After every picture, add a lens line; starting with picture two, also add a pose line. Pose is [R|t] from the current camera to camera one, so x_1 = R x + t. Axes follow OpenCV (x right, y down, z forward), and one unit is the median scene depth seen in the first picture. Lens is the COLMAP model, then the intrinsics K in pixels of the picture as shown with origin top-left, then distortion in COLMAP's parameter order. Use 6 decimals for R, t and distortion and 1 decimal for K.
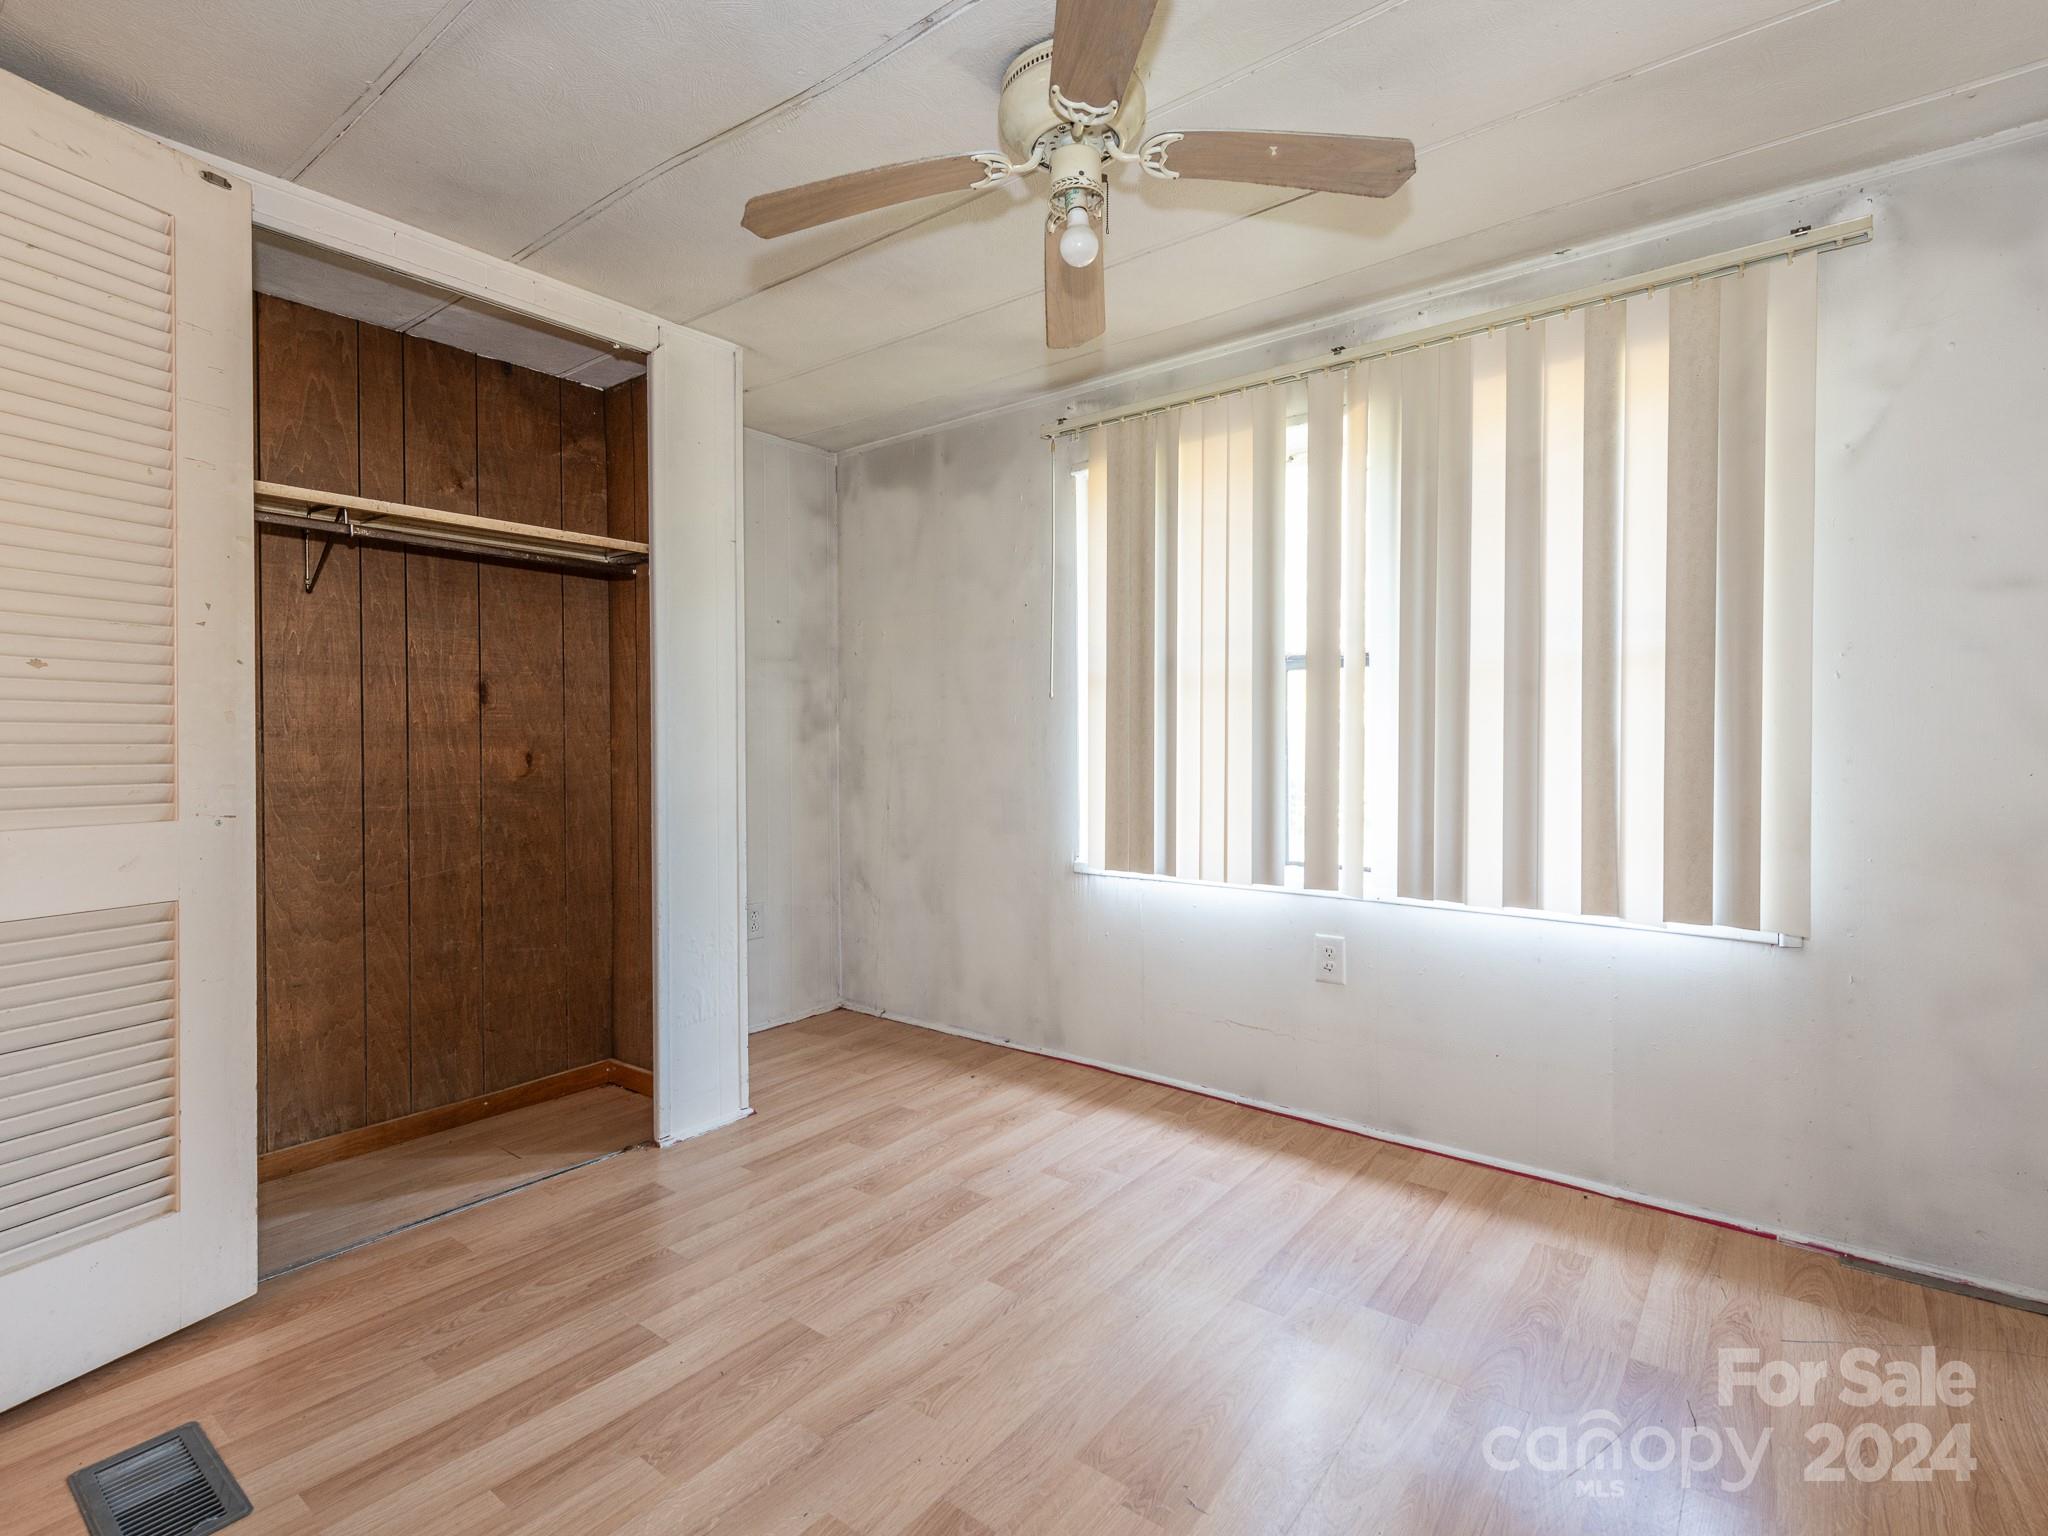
lens RADIAL K [[934.0, 0, 1019.9], [0, 934.0, 753.8], [0, 0, 1]] dist [0.000493, -0.000419]
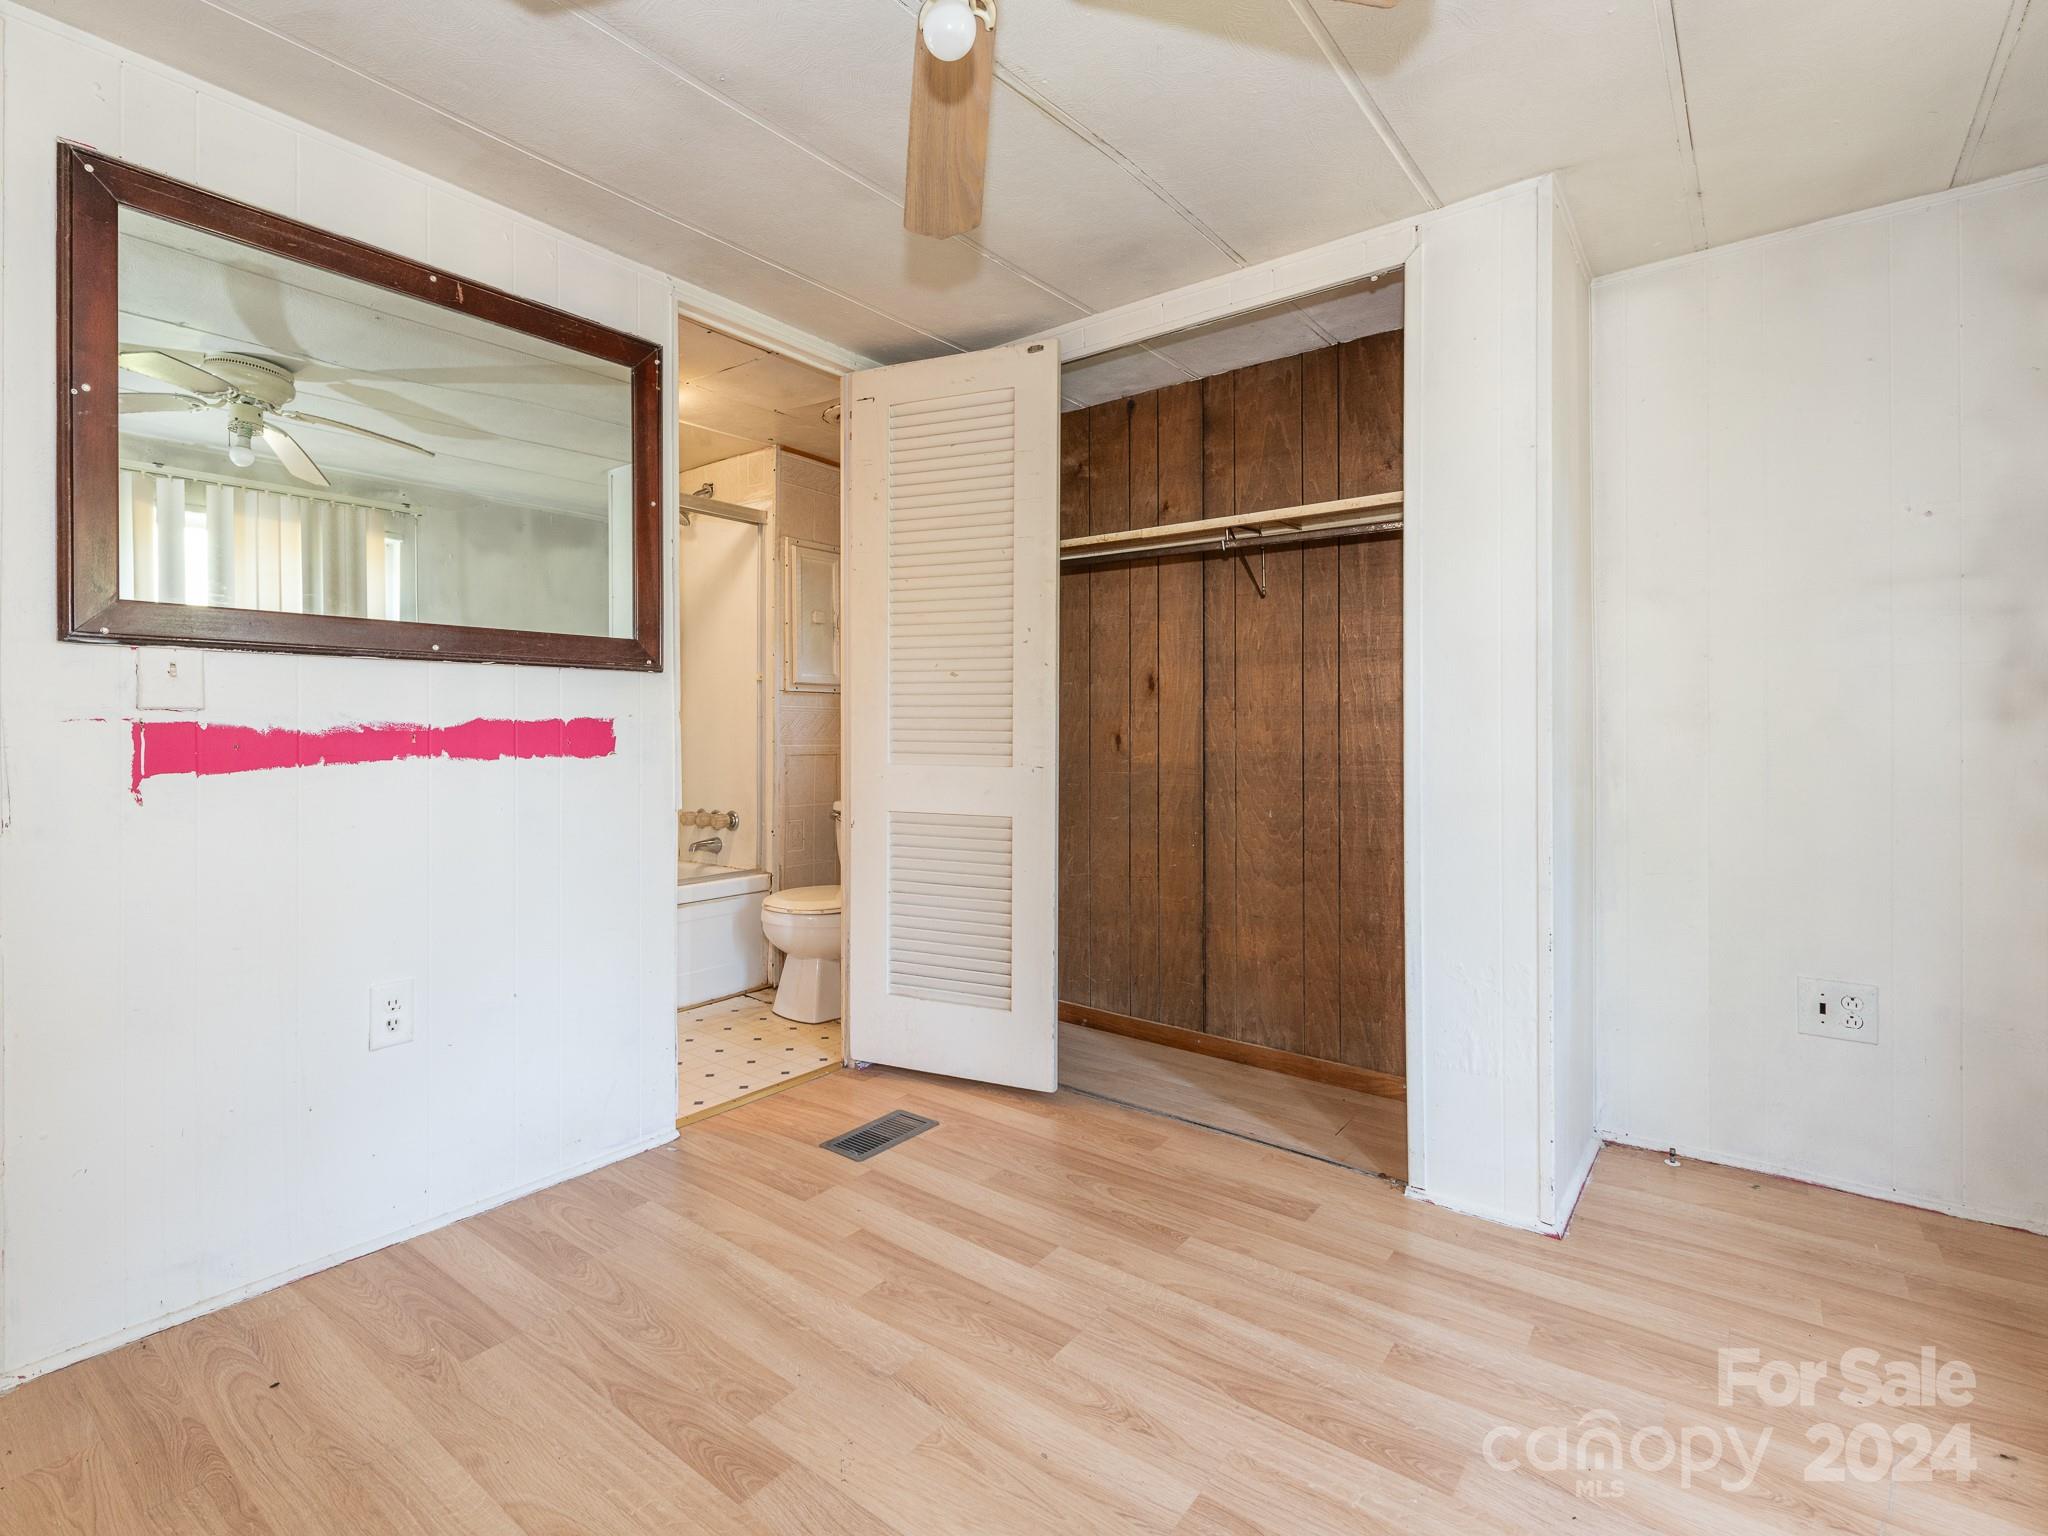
lens RADIAL K [[988.8, 0, 1016.5], [0, 988.8, 742.6], [0, 0, 1]] dist [0.014556, -0.010524]
pose [[0.028049, 0.021592, -0.999373, 0.565161], [-0.017054, 0.999631, 0.021119, -0.004743], [0.999461, 0.016451, 0.028407, 0.688799]]
